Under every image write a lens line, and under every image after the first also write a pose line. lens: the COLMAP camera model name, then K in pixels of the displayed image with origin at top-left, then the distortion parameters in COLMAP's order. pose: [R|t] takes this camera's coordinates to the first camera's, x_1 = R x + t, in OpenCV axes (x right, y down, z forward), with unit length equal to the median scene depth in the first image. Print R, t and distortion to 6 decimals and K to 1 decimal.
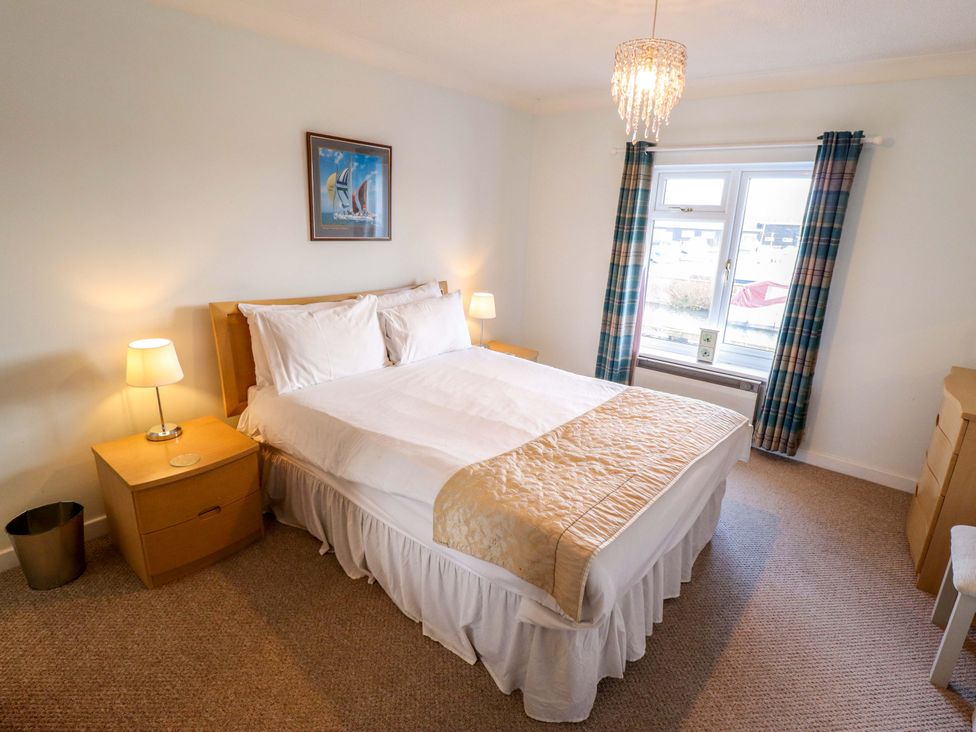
lens RADIAL K [[508.7, 0, 497.2], [0, 508.7, 363.0], [0, 0, 1]] dist [0.002343, -0.014521]
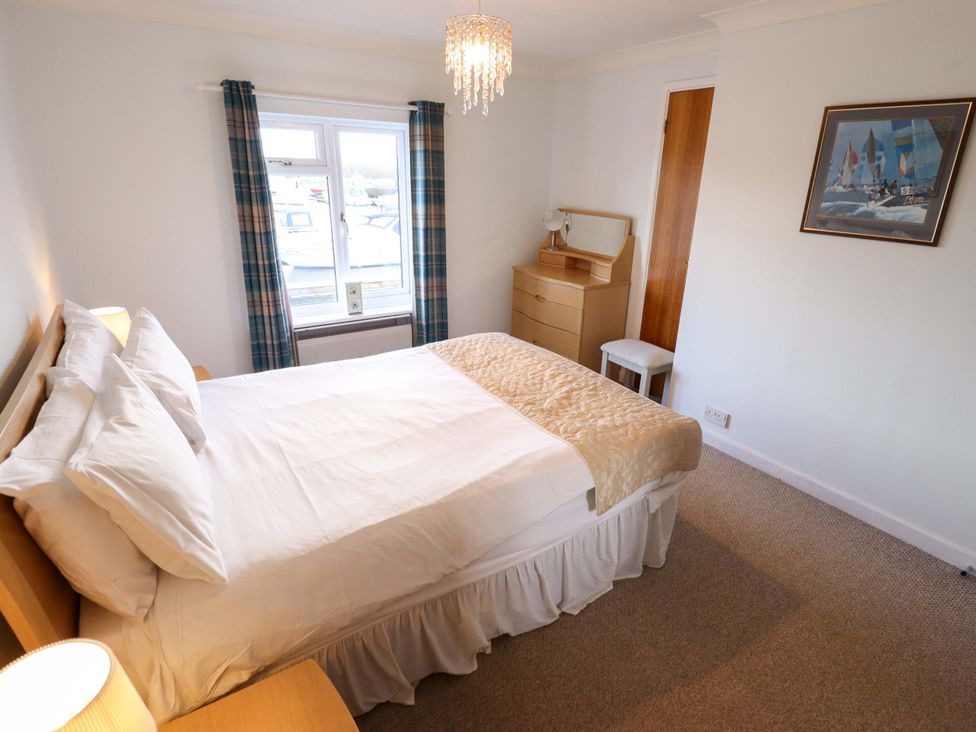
lens RADIAL K [[508.7, 0, 497.2], [0, 508.7, 363.0], [0, 0, 1]] dist [0.002343, -0.014521]
pose [[0.301403, -0.362490, 0.881906, -0.589186], [0.253102, 0.922152, 0.292531, -0.177800], [-0.919291, 0.135042, 0.369686, 0.448313]]
